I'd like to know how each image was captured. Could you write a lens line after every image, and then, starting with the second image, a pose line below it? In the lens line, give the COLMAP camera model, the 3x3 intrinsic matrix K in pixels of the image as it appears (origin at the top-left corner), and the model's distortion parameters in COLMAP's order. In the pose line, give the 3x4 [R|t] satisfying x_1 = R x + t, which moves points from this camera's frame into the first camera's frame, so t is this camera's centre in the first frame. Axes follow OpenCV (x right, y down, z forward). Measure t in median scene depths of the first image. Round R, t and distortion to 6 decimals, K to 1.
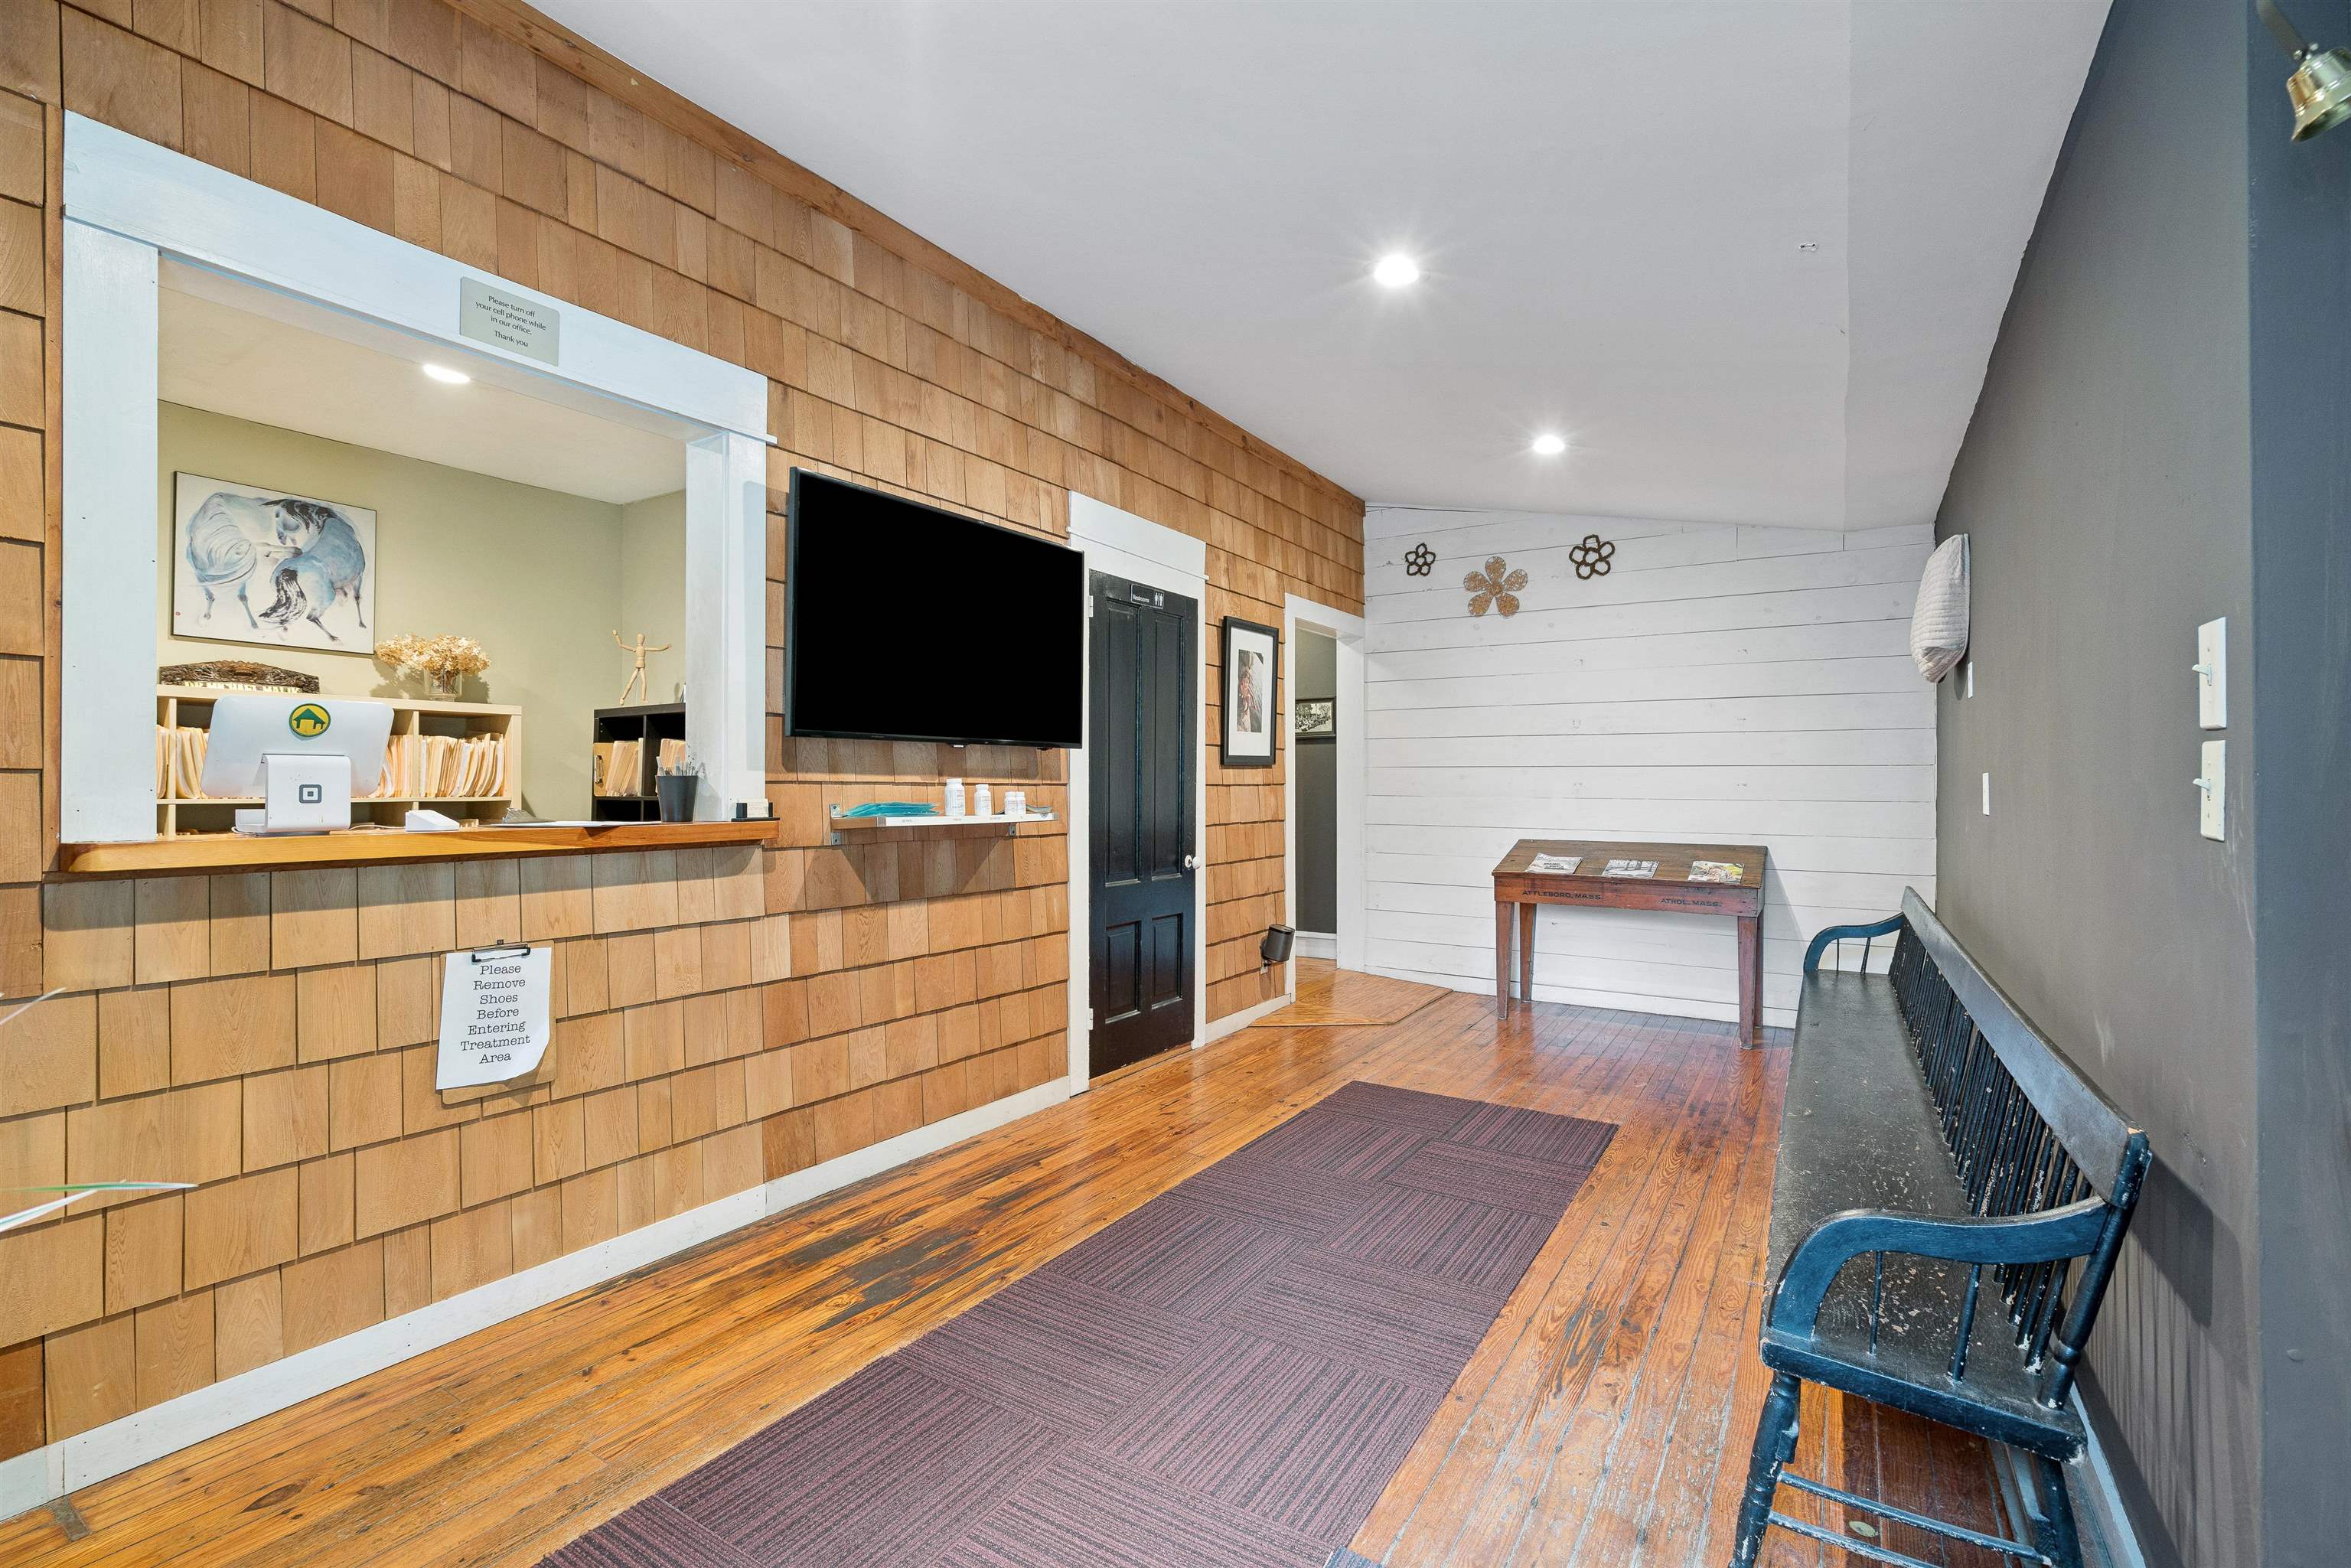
lens RADIAL K [[1070.6, 0, 1176.6], [0, 1070.6, 780.8], [0, 0, 1]] dist [-0.005461, 0.002876]
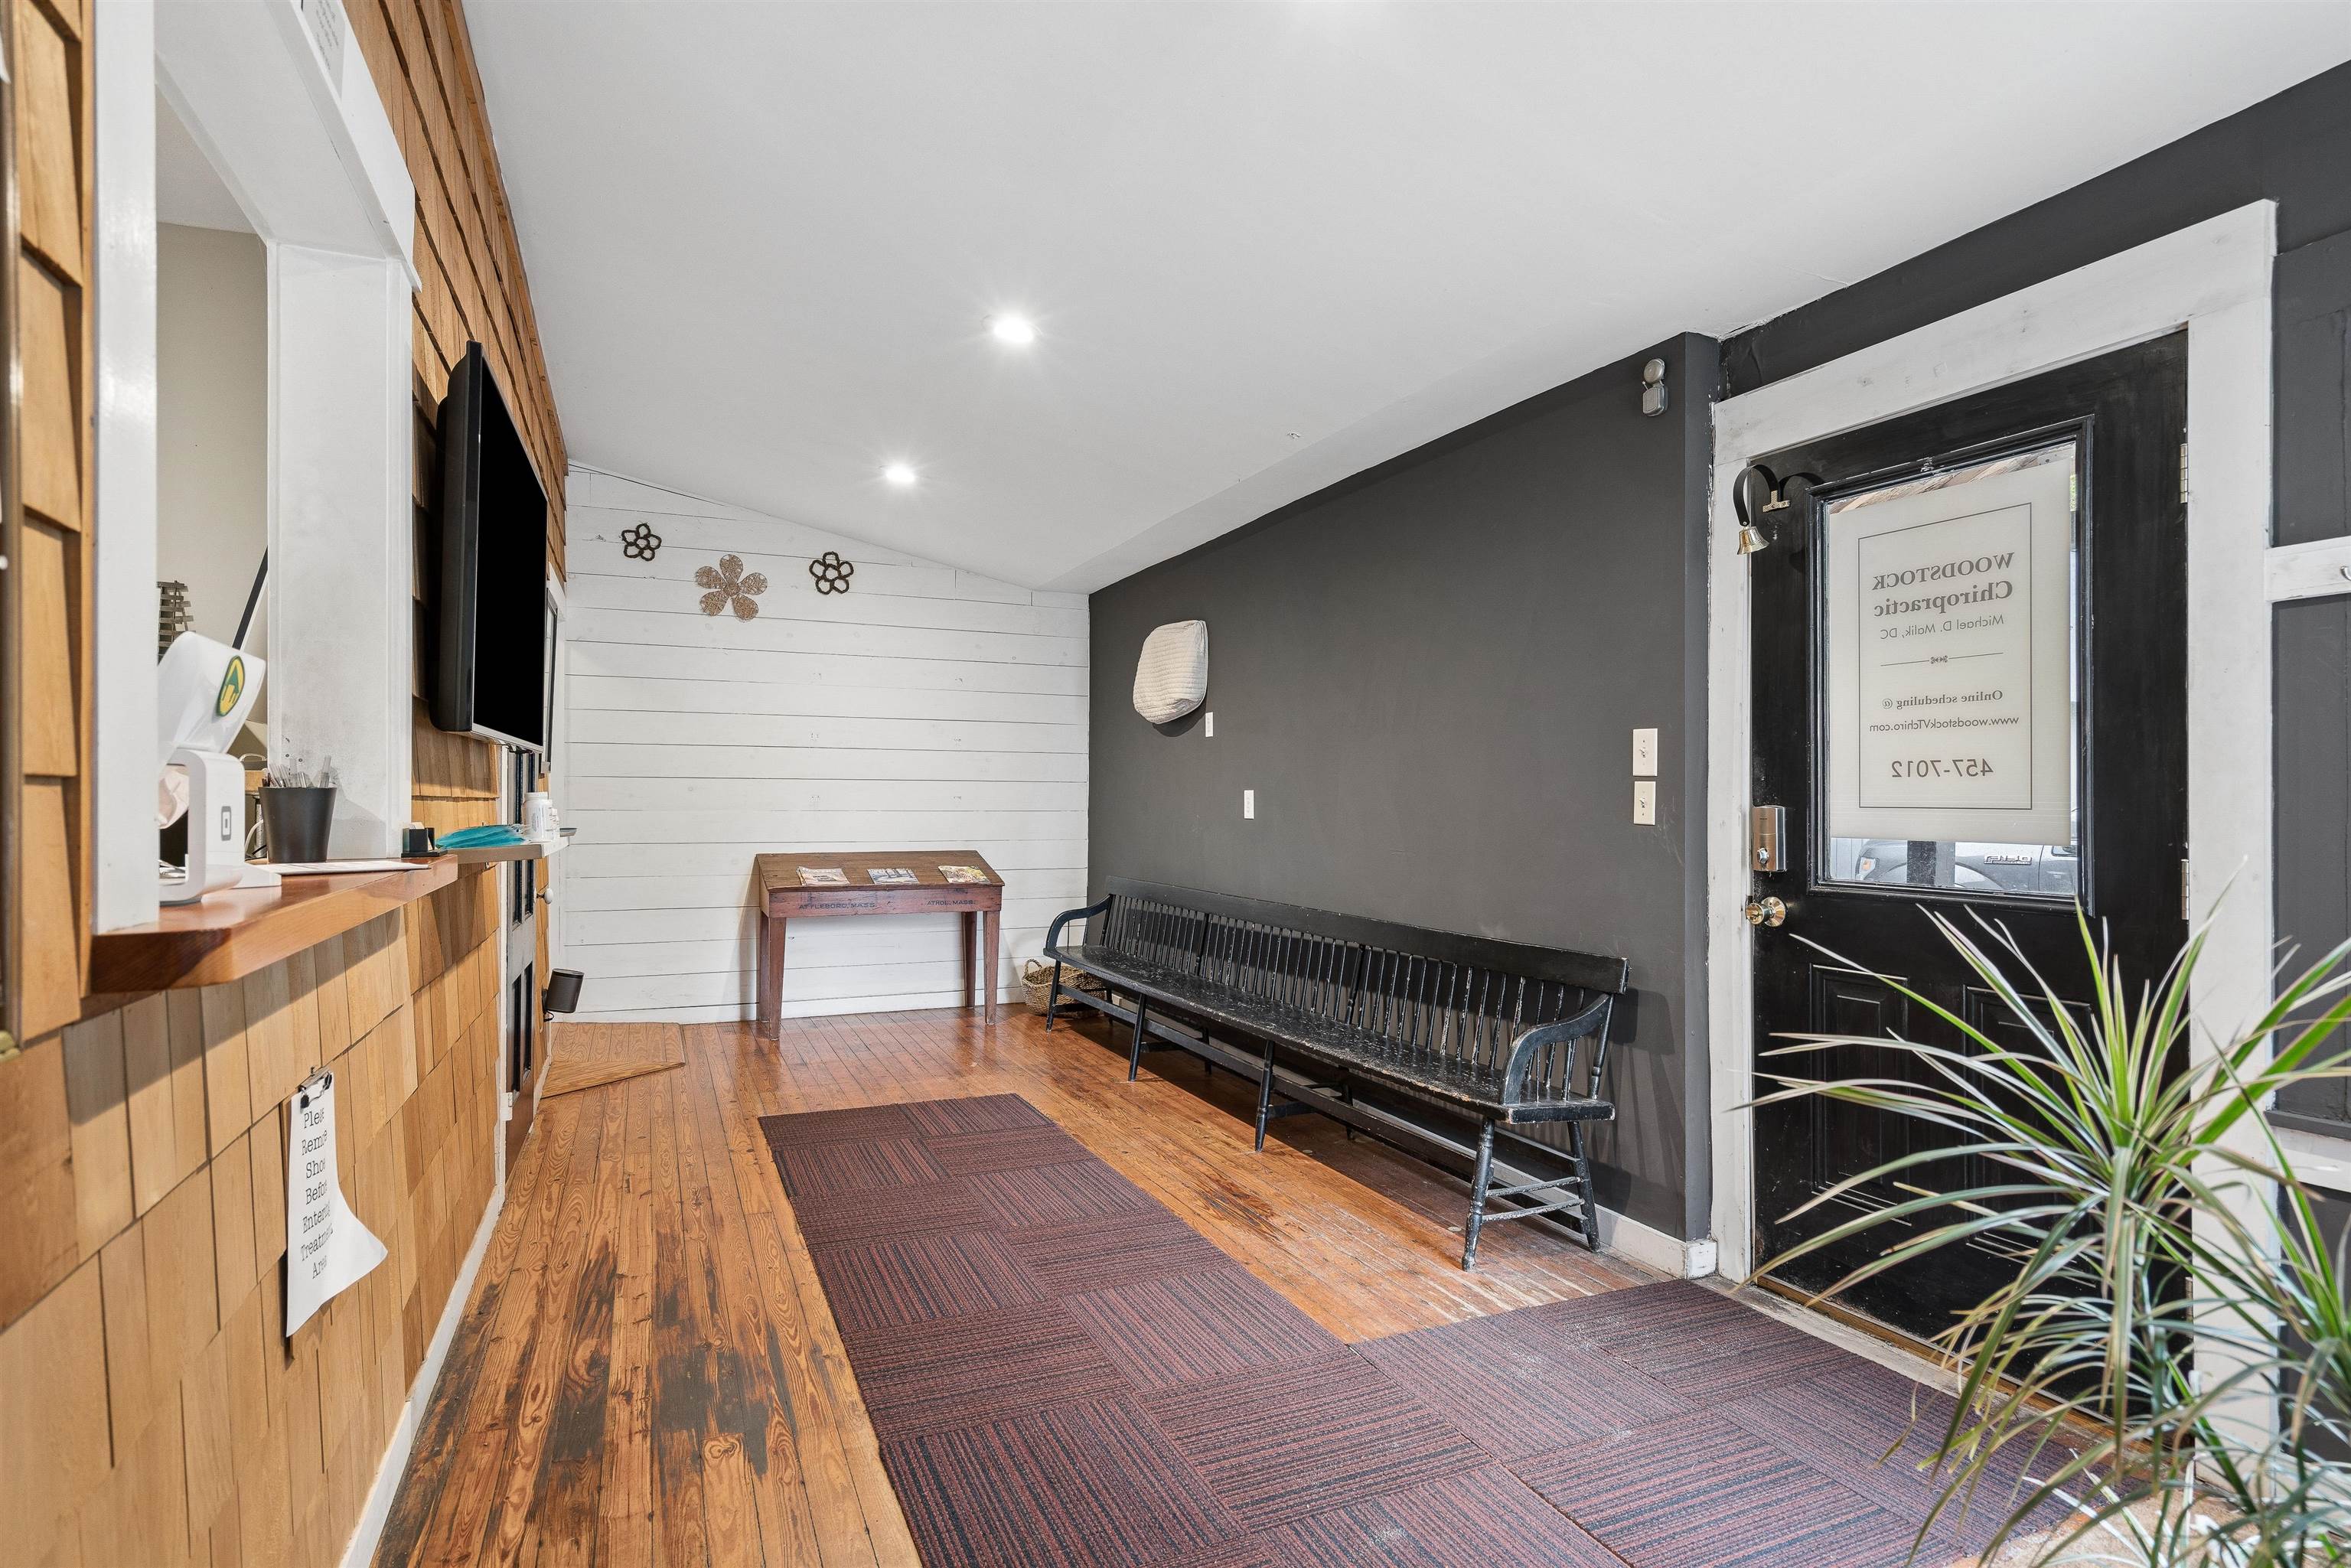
lens RADIAL K [[1199.8, 0, 1177.5], [0, 1199.8, 793.8], [0, 0, 1]] dist [0.004234, 0.001657]
pose [[0.547765, 0.001315, 0.836631, -0.519994], [-0.003998, 0.999991, 0.001046, -0.002892], [-0.836623, -0.003918, 0.547765, 0.131203]]
